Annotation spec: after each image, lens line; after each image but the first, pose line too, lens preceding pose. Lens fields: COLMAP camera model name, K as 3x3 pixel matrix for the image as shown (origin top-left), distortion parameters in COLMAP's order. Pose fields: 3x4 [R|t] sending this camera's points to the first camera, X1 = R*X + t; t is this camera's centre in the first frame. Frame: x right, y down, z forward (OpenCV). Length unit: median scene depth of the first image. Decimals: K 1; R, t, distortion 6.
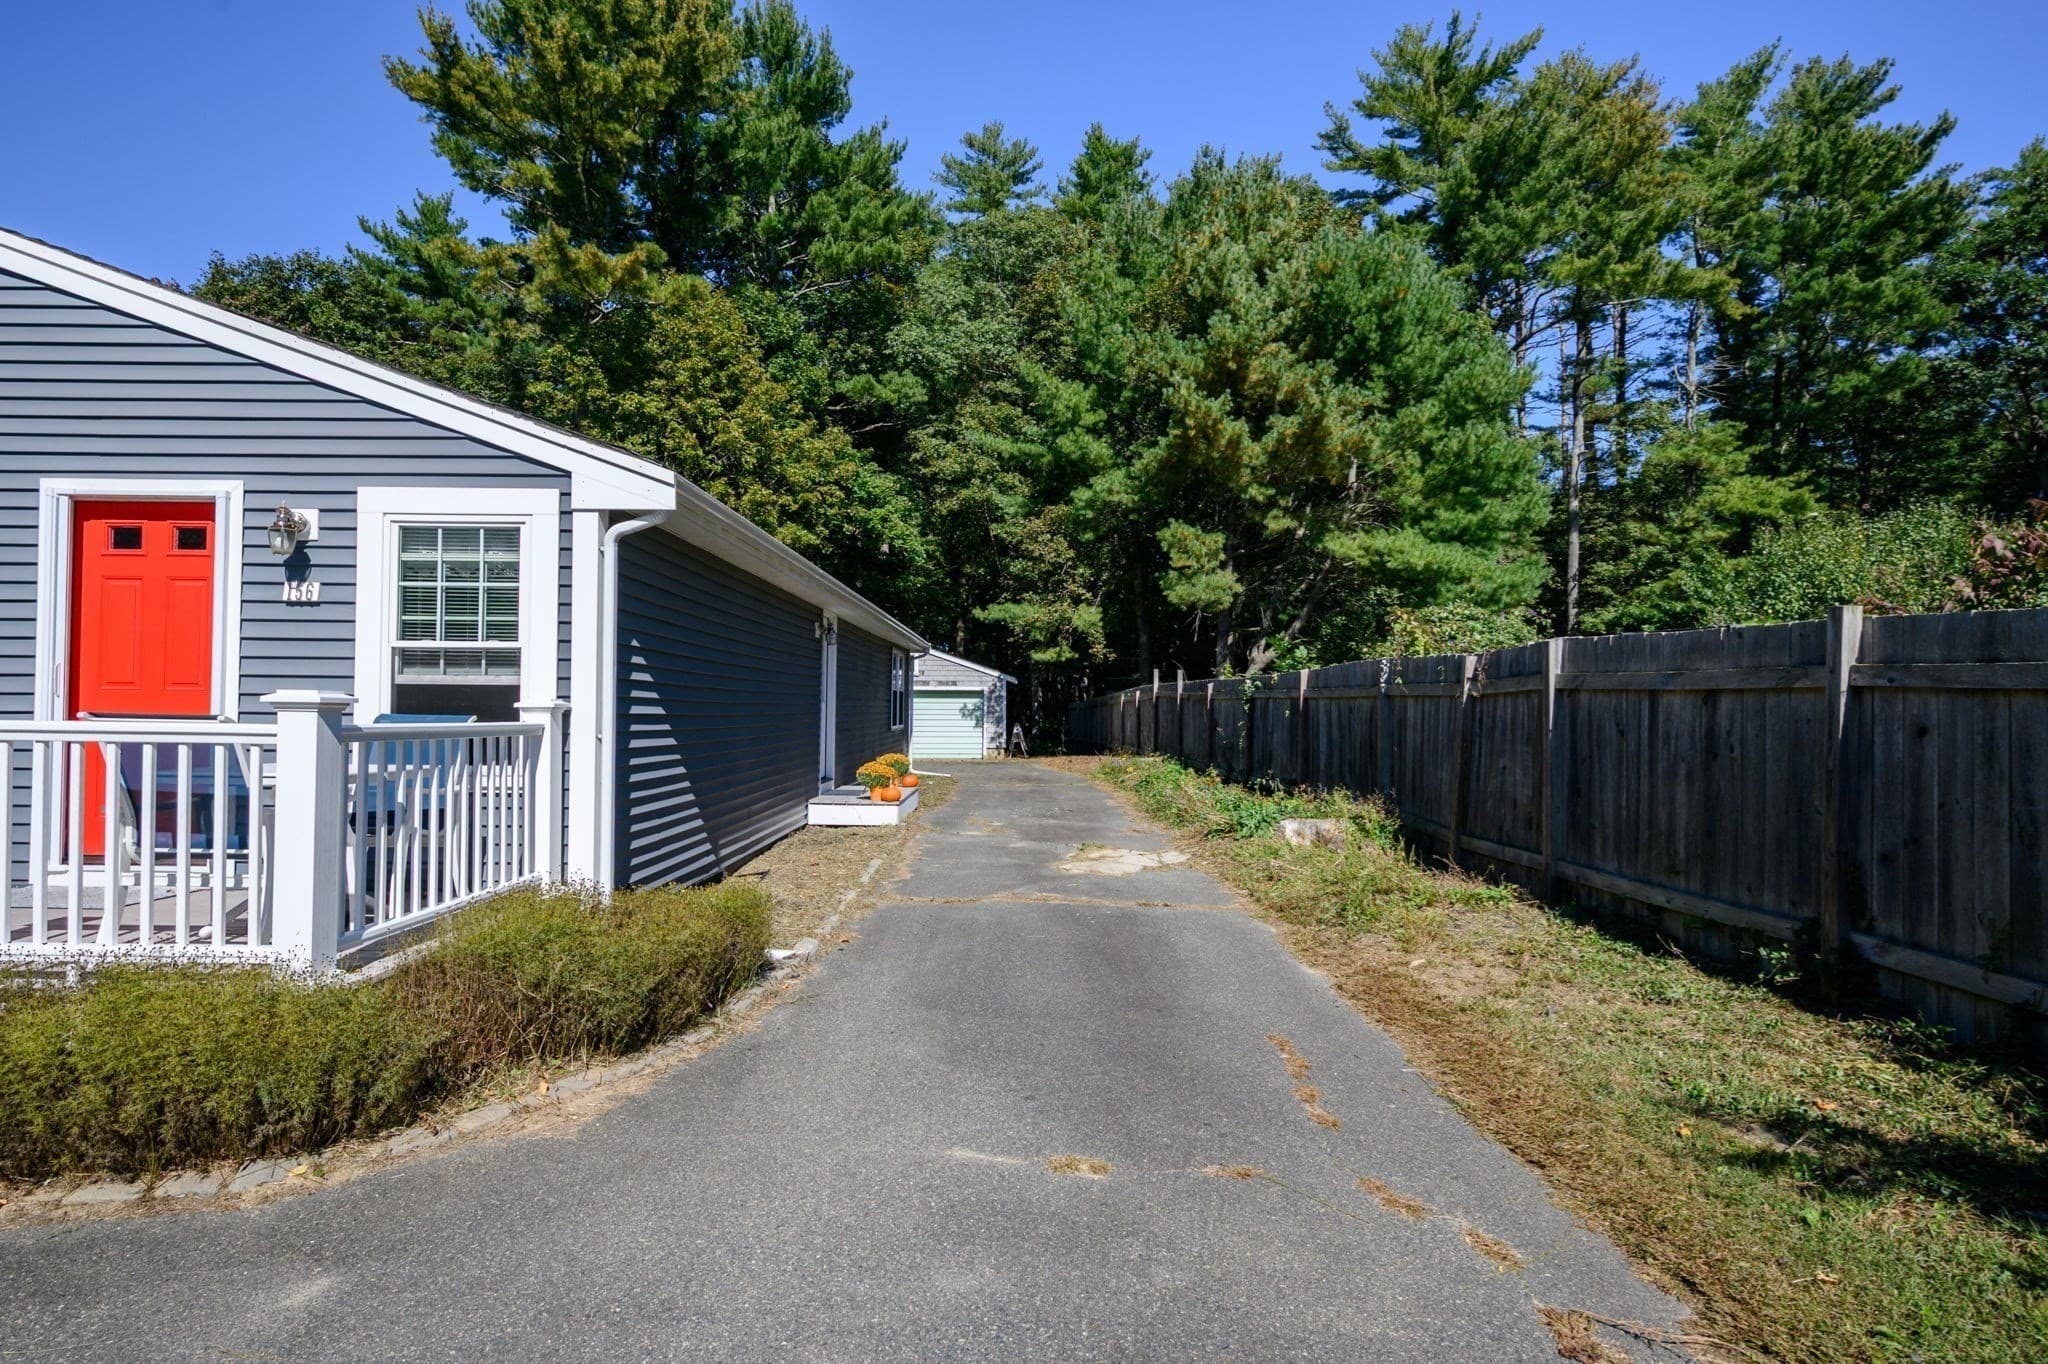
lens RADIAL K [[1102.0, 0, 1029.1], [0, 1102.0, 694.2], [0, 0, 1]] dist [-0.002652, -0.001227]
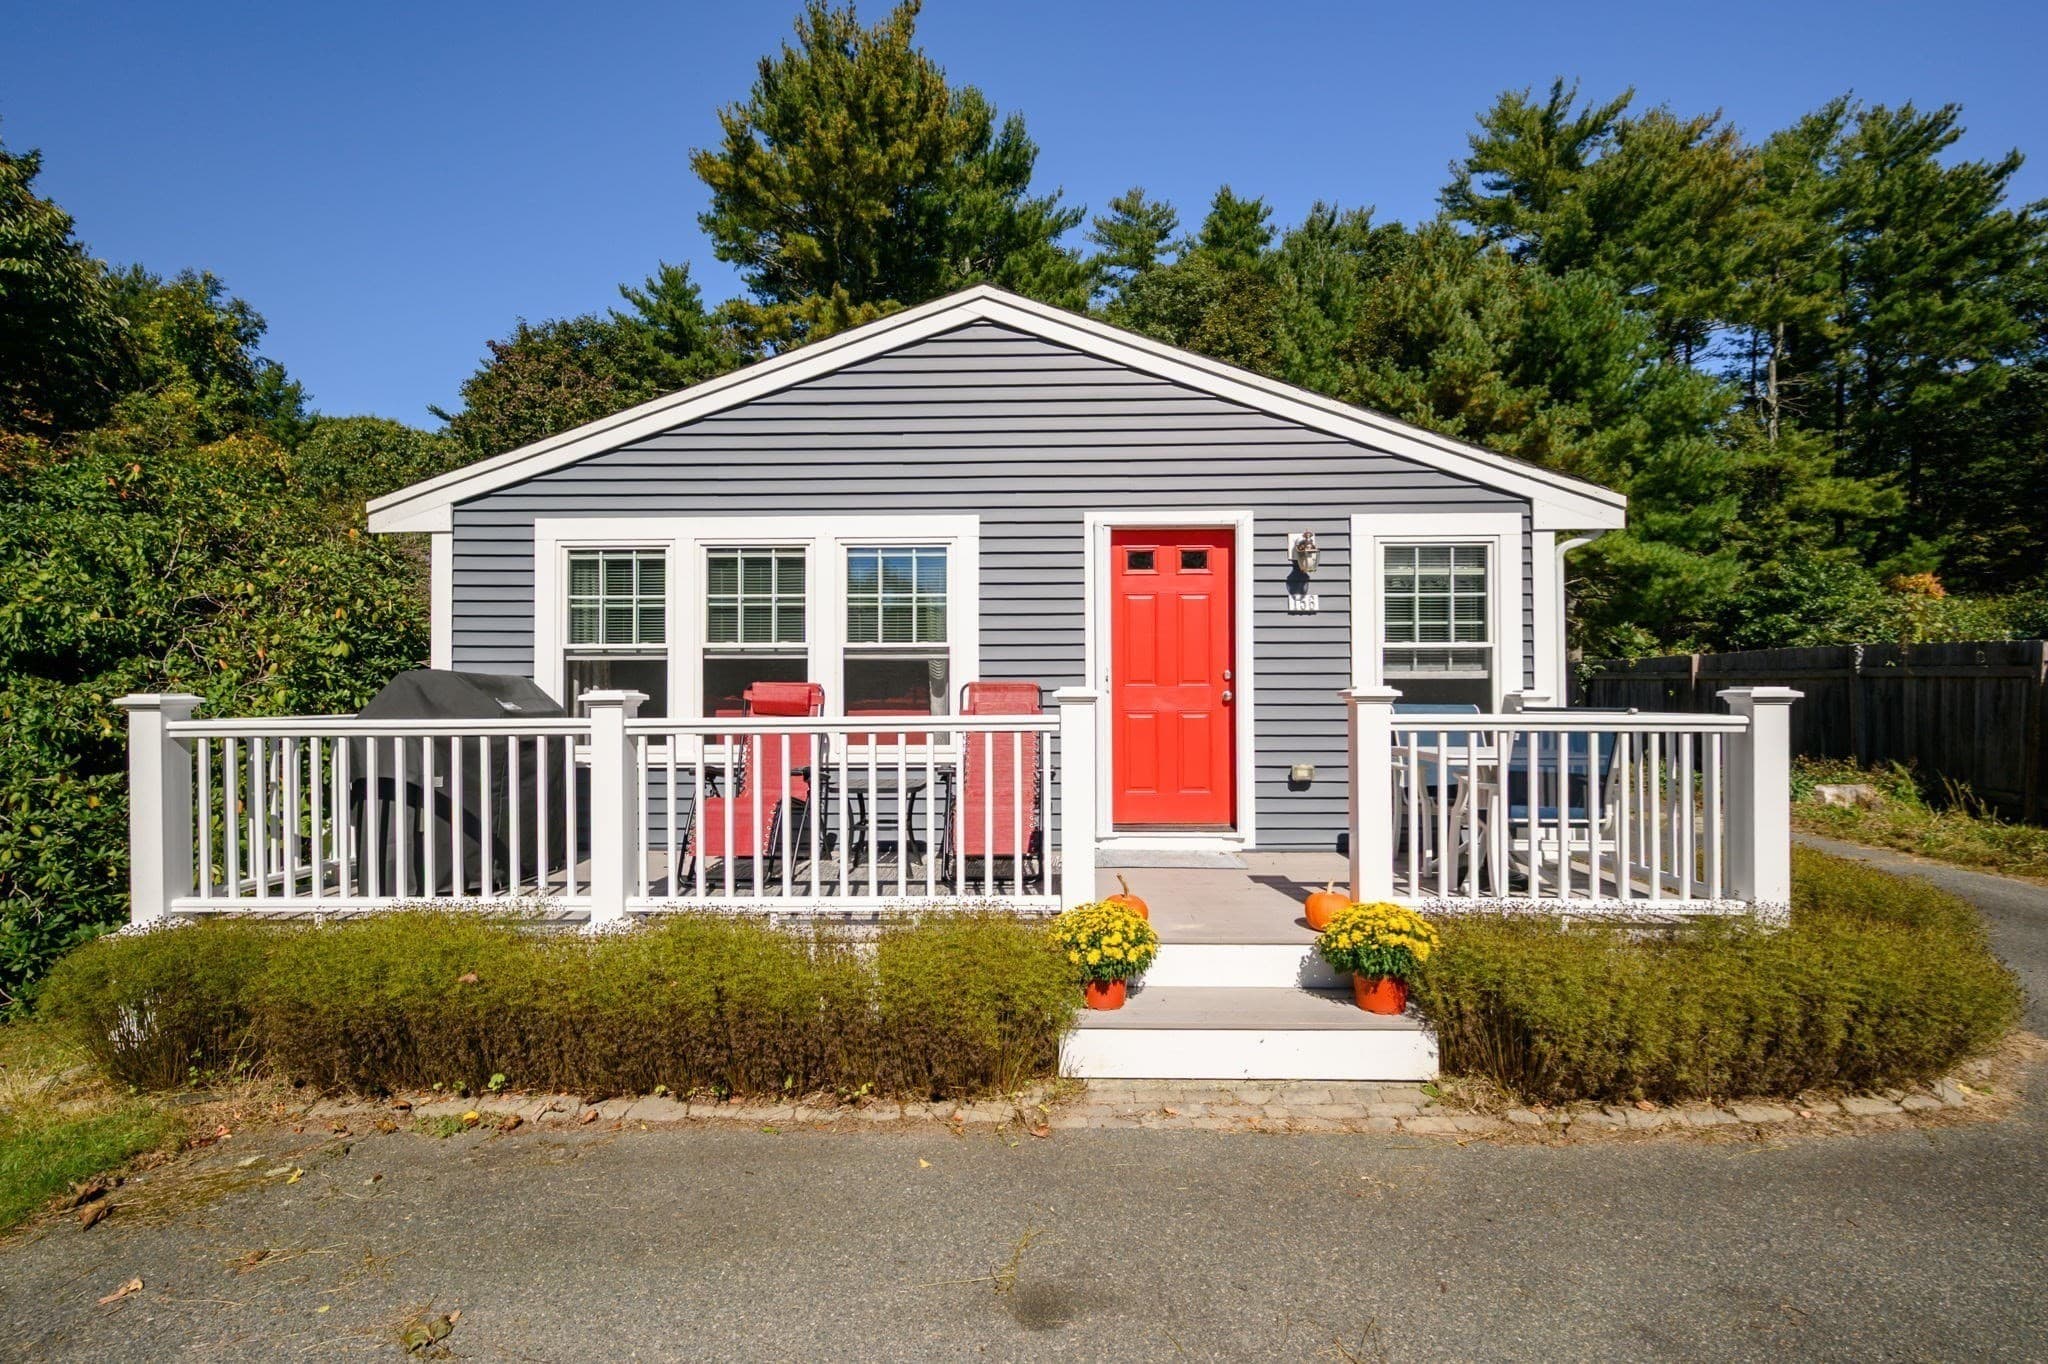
lens RADIAL K [[944.5, 0, 1024.0], [0, 944.5, 682.0], [0, 0, 1]] dist [-0.001756, -0.000617]
pose [[0.999113, -0.013062, -0.040032, -0.440594], [0.013224, 0.999905, 0.003785, -0.007167], [0.039978, -0.004311, 0.999191, -0.017785]]
